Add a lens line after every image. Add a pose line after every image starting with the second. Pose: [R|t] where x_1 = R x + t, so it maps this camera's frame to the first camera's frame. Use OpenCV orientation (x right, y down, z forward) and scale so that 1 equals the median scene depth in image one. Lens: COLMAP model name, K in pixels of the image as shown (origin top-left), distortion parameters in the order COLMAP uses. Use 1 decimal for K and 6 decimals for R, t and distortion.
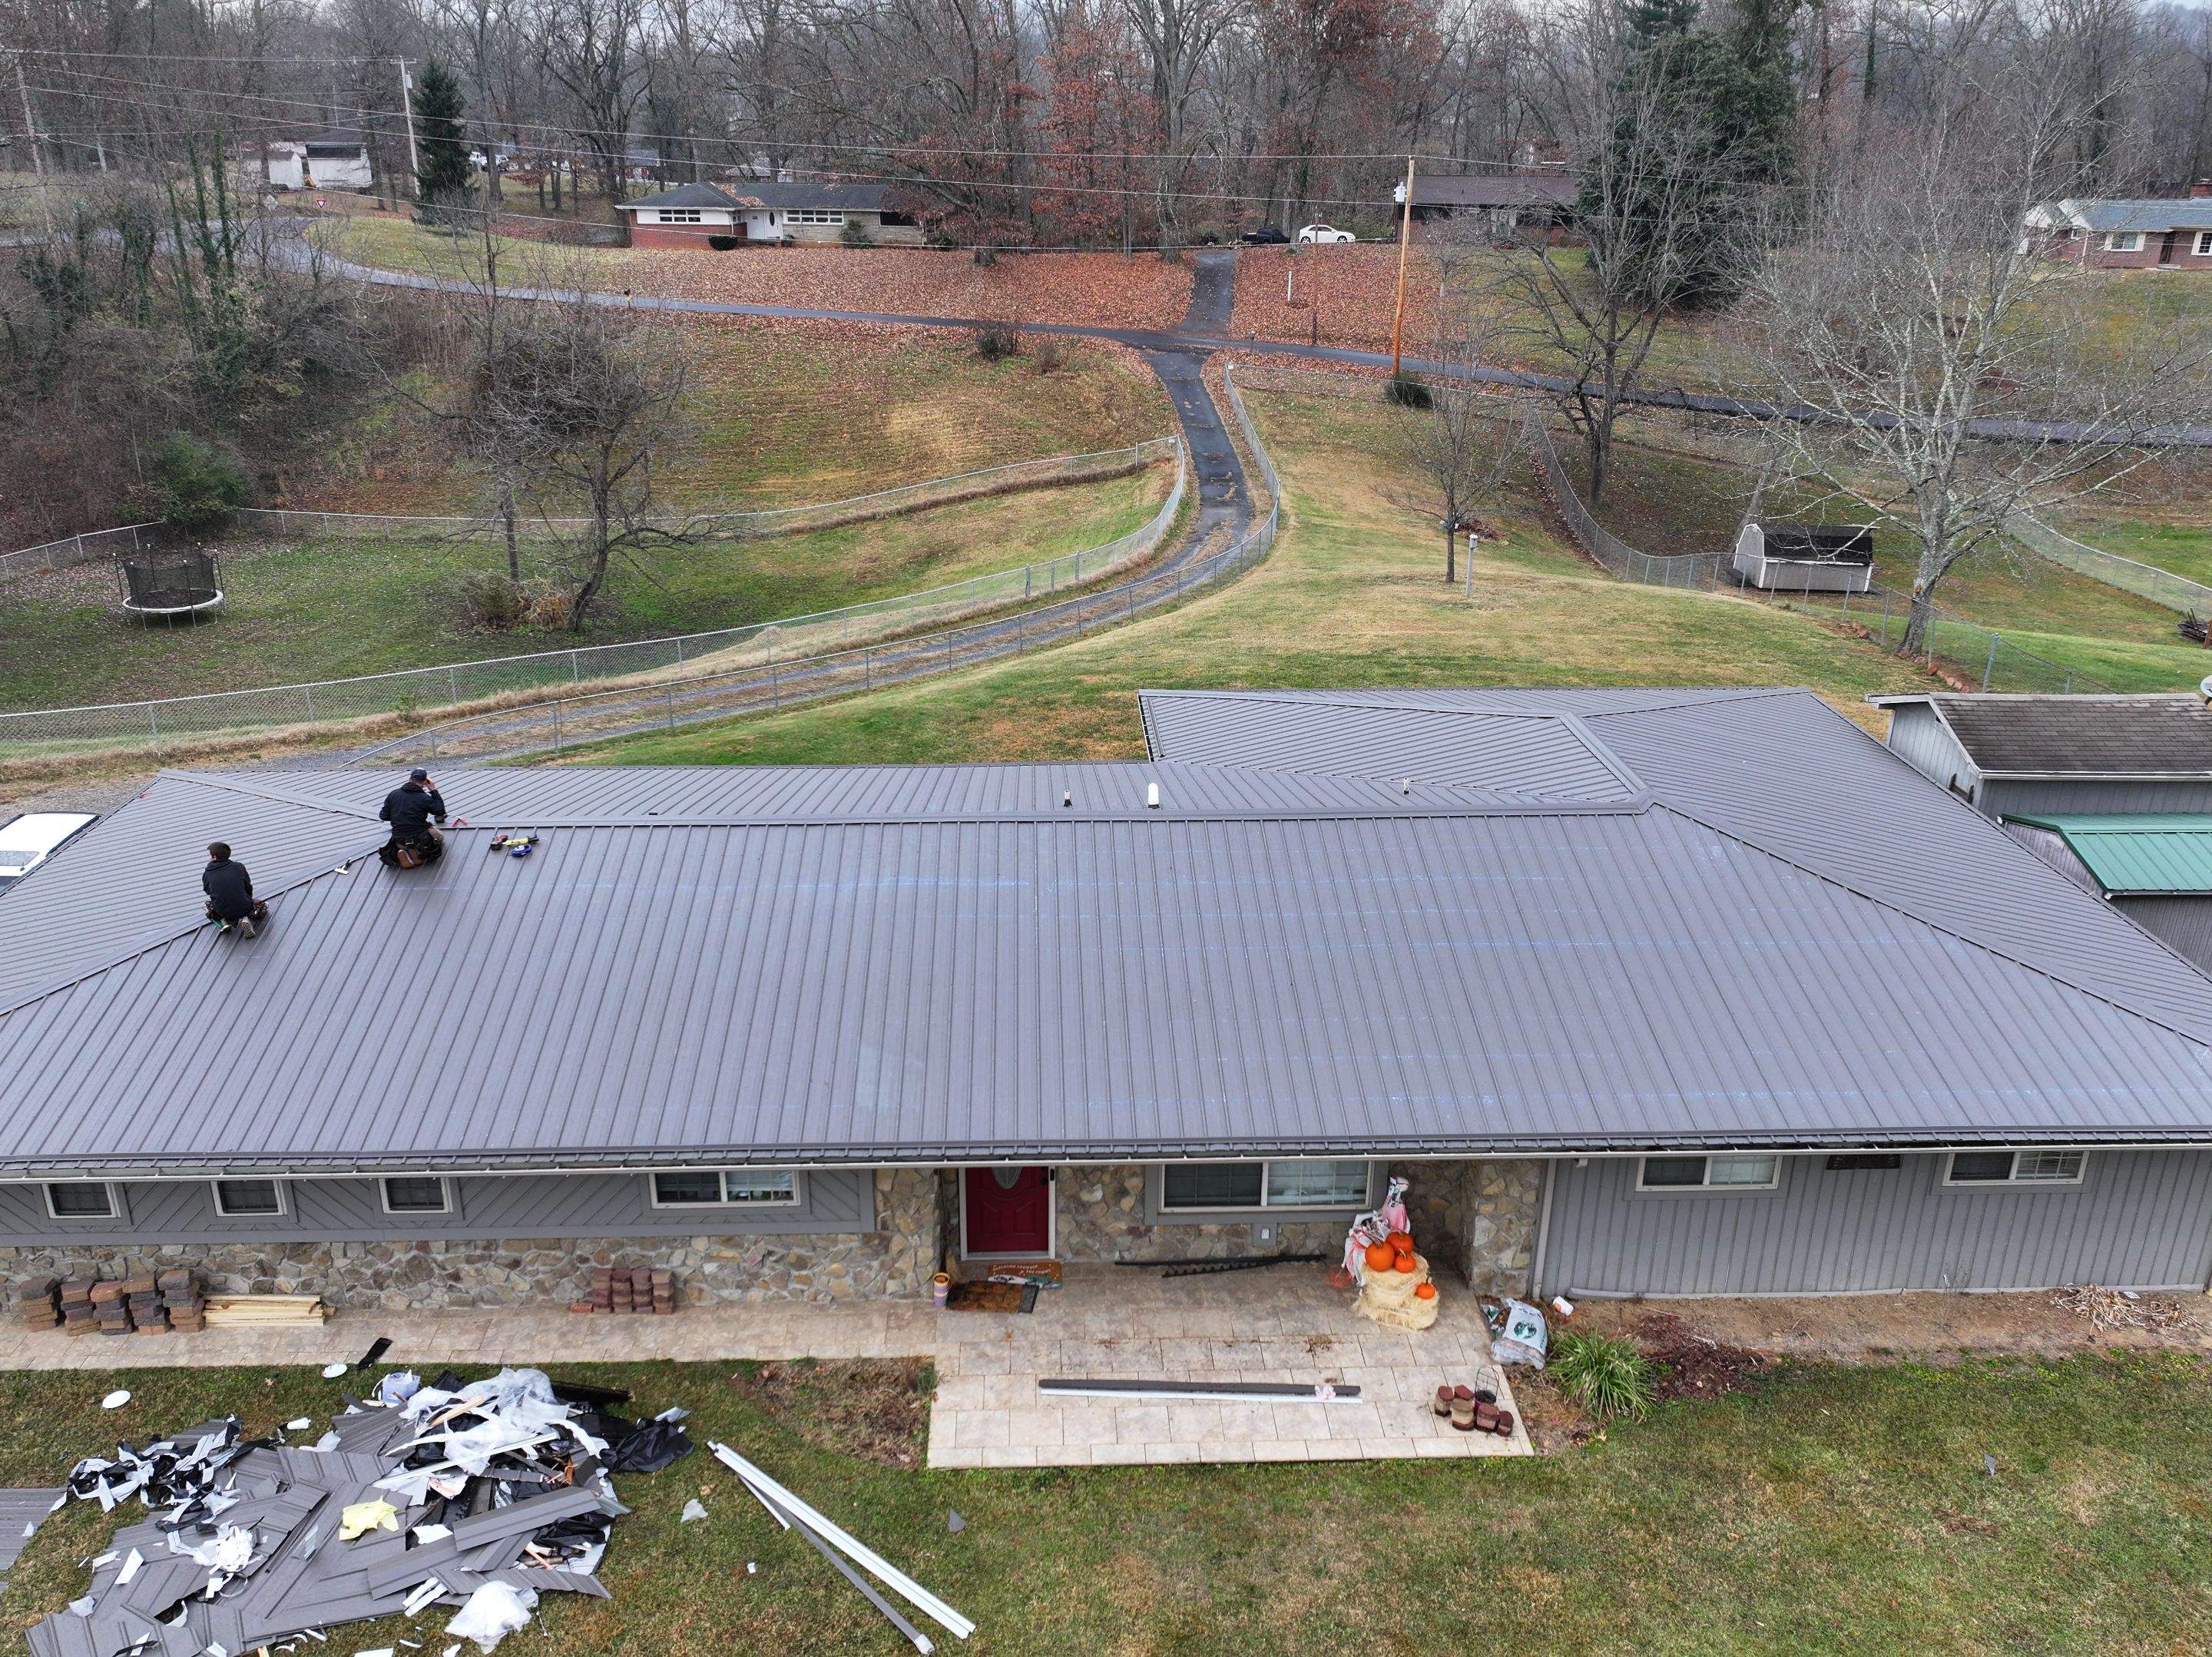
lens RADIAL K [[1772.0, 0, 1109.0], [0, 1772.0, 841.9], [0, 0, 1]] dist [0.000314, 0.013053]
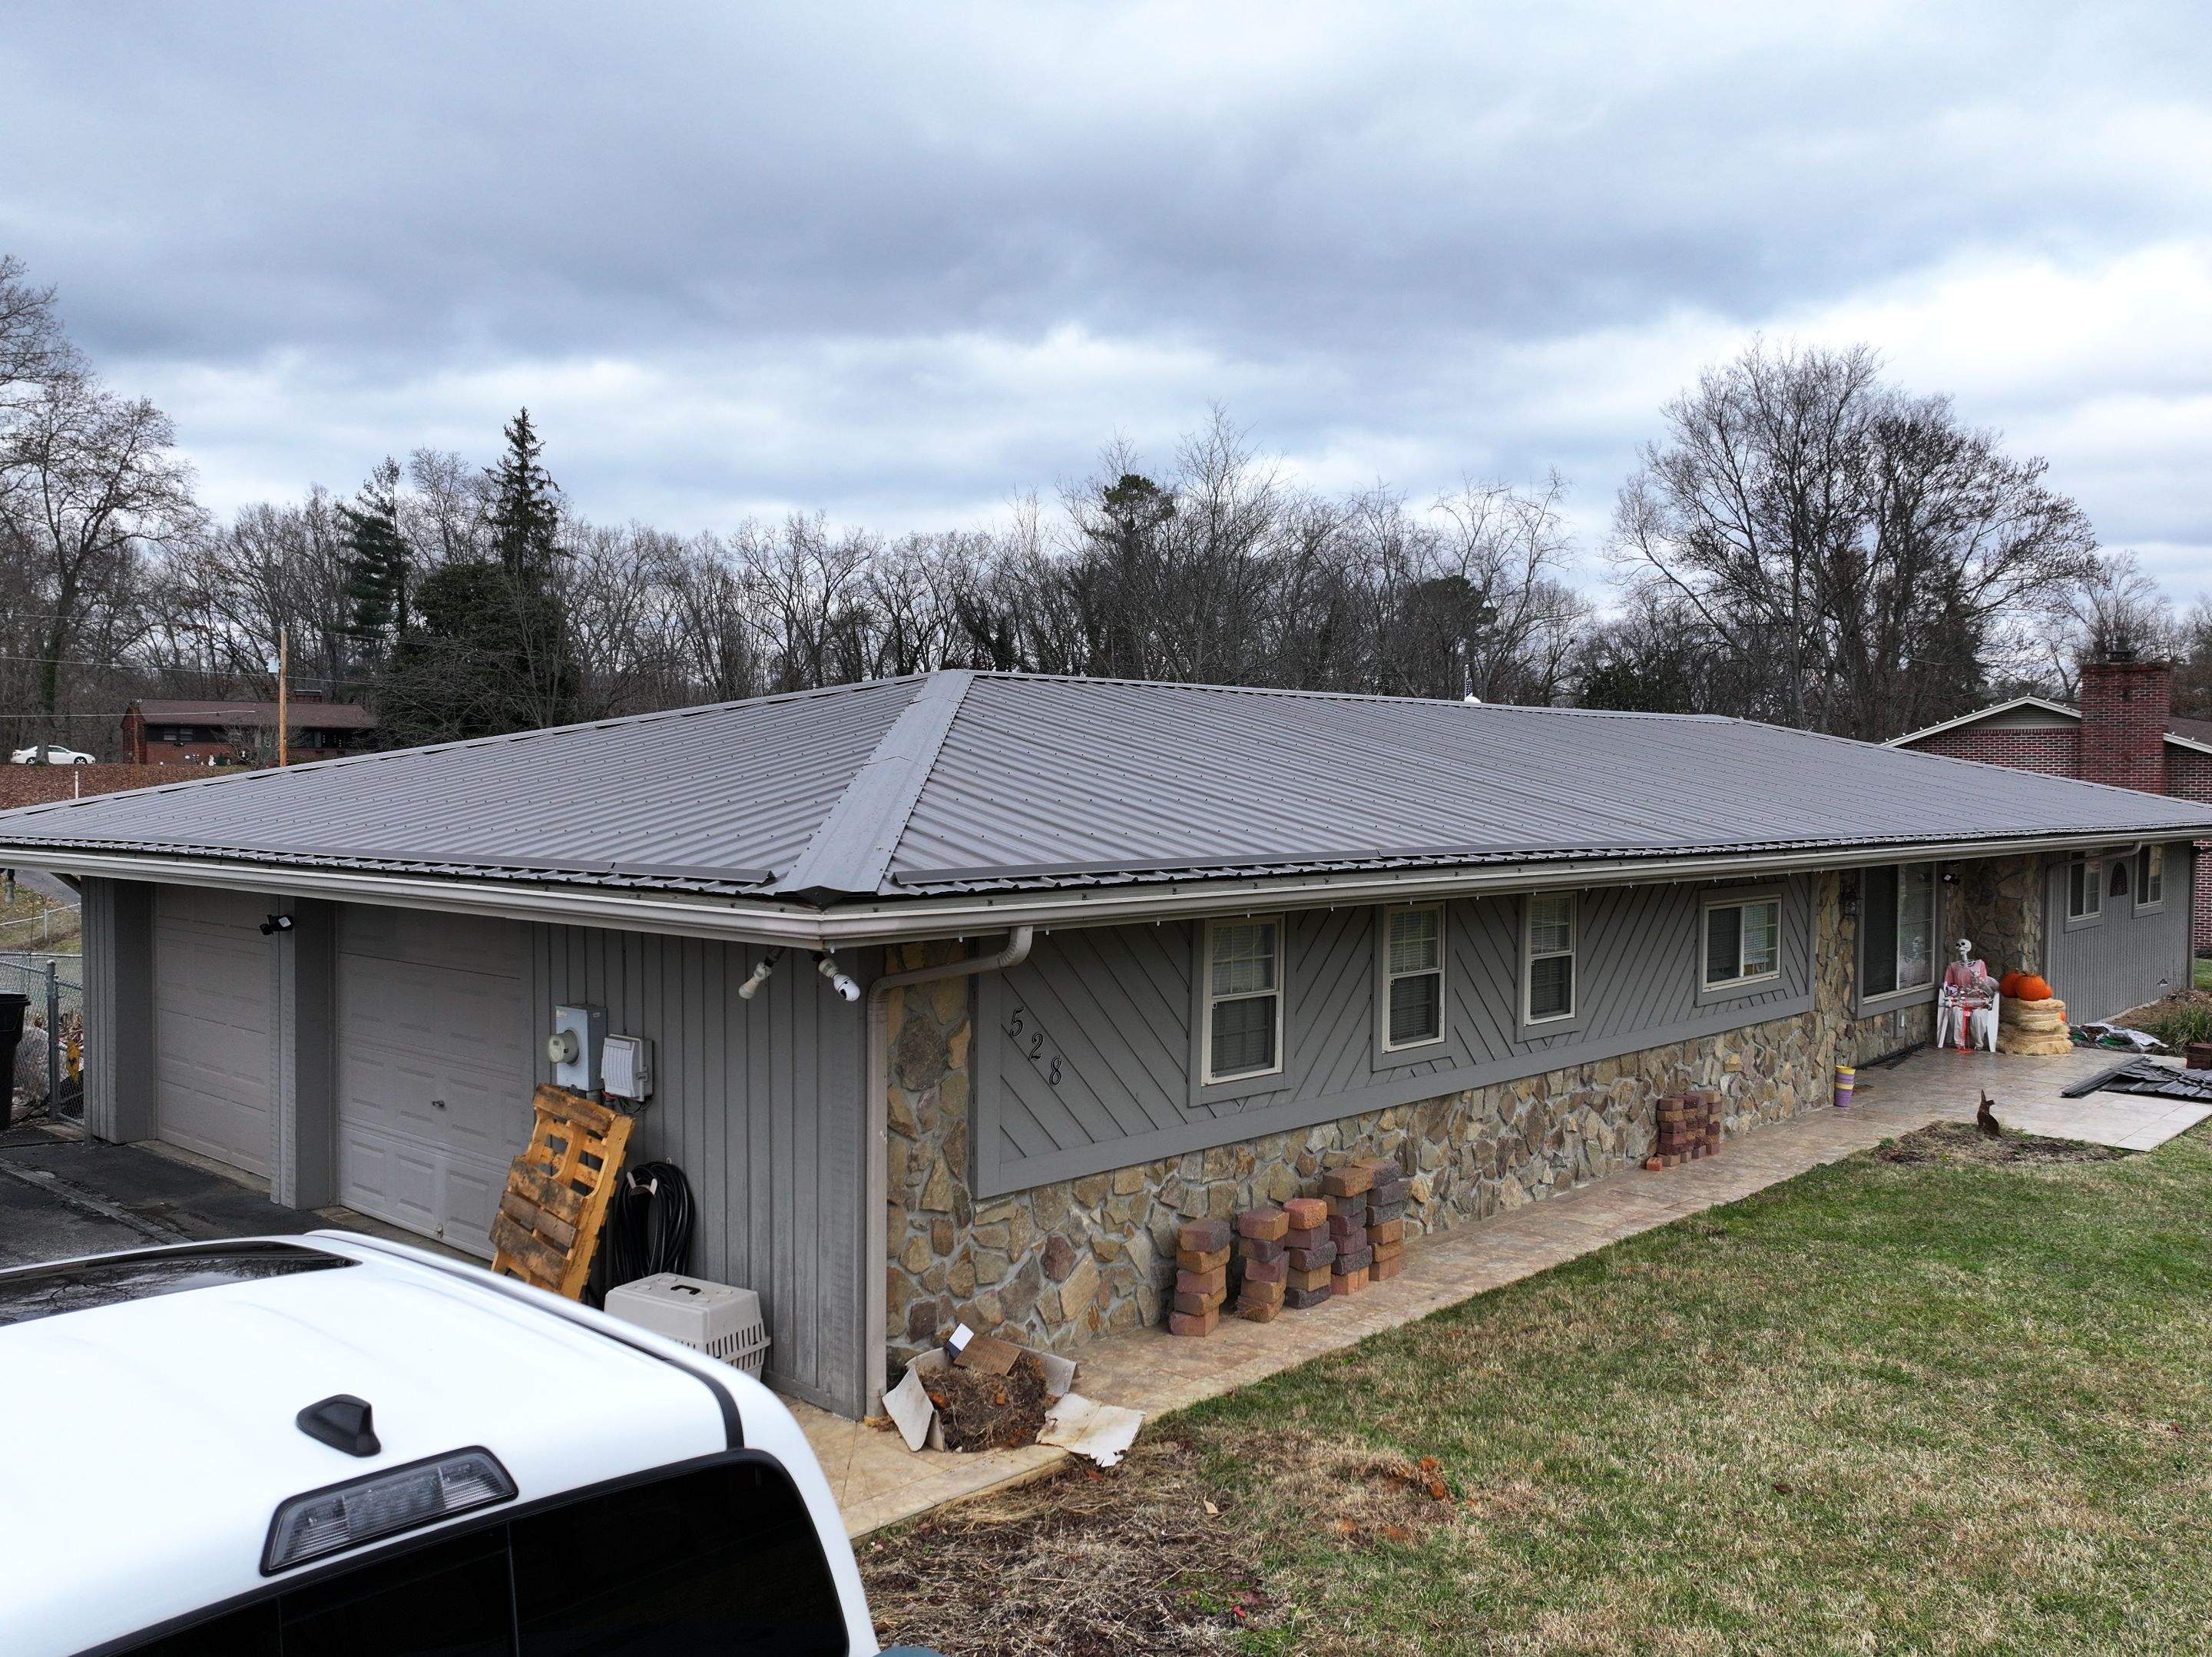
lens RADIAL K [[1772.0, 0, 1113.9], [0, 1772.0, 822.0], [0, 0, 1]] dist [0.000314, 0.013053]
pose [[0.705795, -0.020189, 0.708129, -0.951322], [0.265199, 0.934439, -0.237684, 0.248971], [-0.656904, 0.355551, 0.664876, 0.632505]]
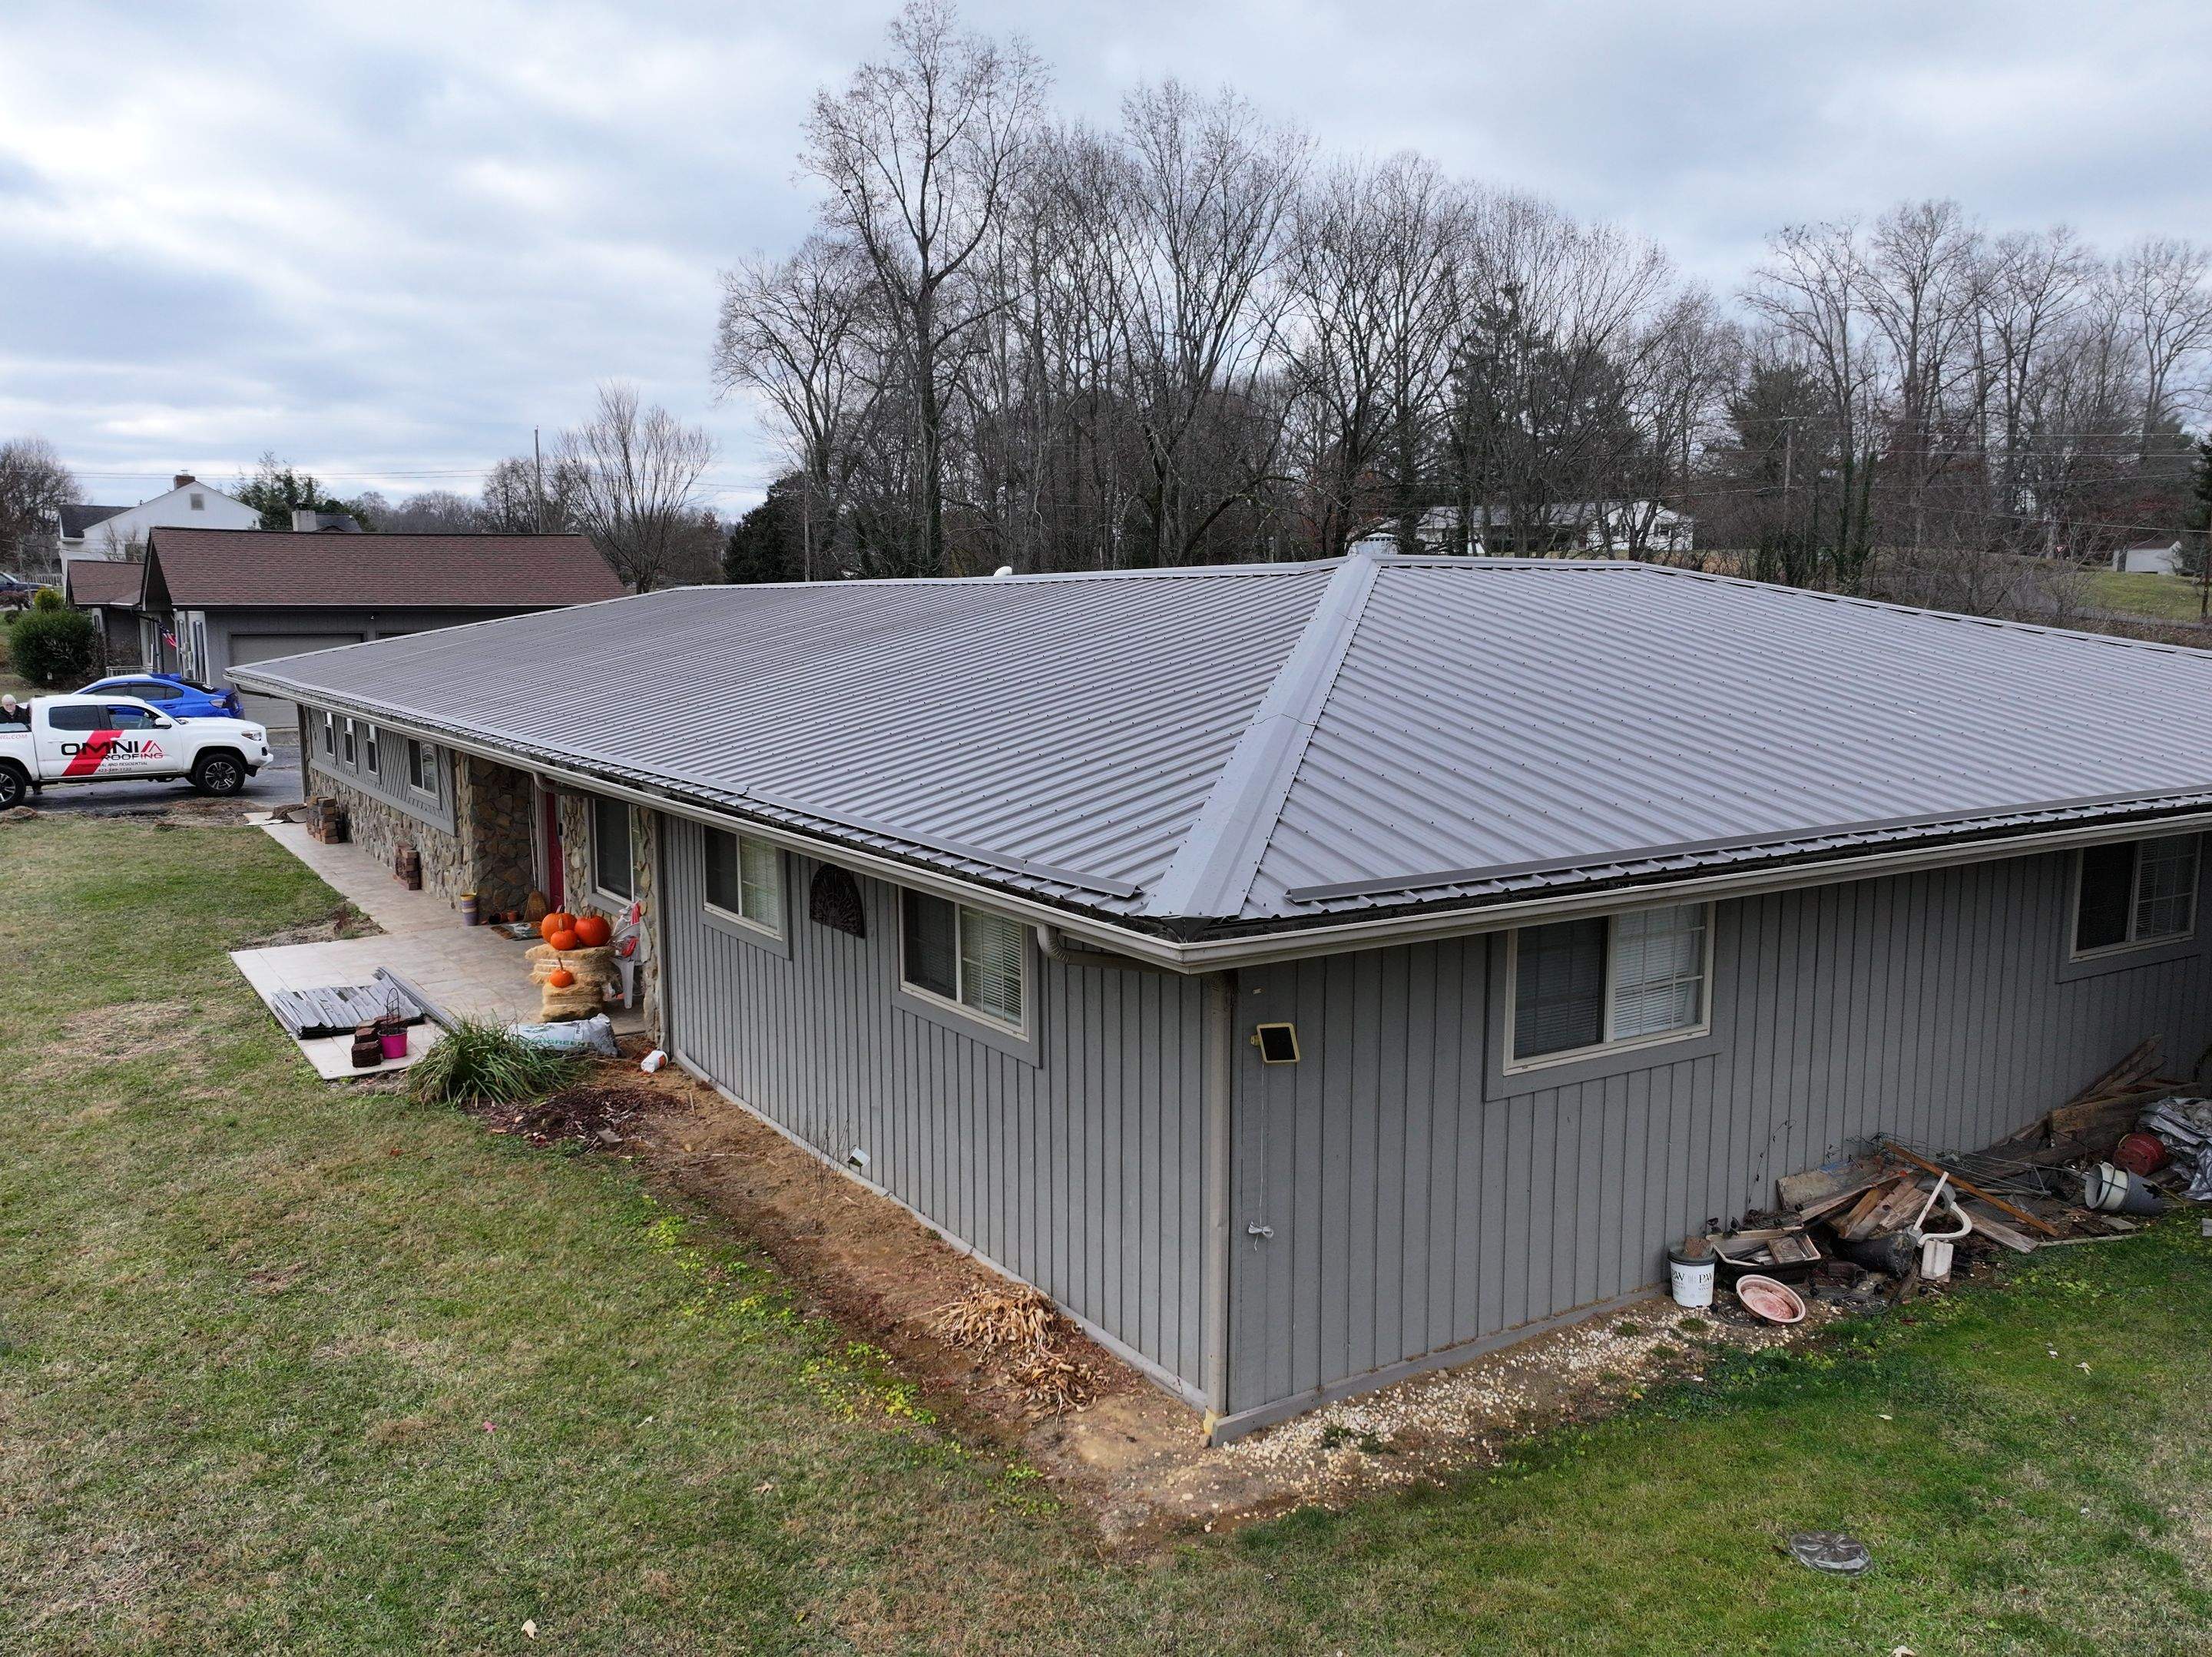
lens RADIAL K [[1772.0, 0, 1098.9], [0, 1772.0, 832.5], [0, 0, 1]] dist [0.000314, 0.013053]
pose [[0.511377, 0.102564, -0.853214, 0.904042], [-0.314573, 0.946283, -0.074789, 0.191420], [0.799711, 0.306643, 0.516171, 0.720325]]
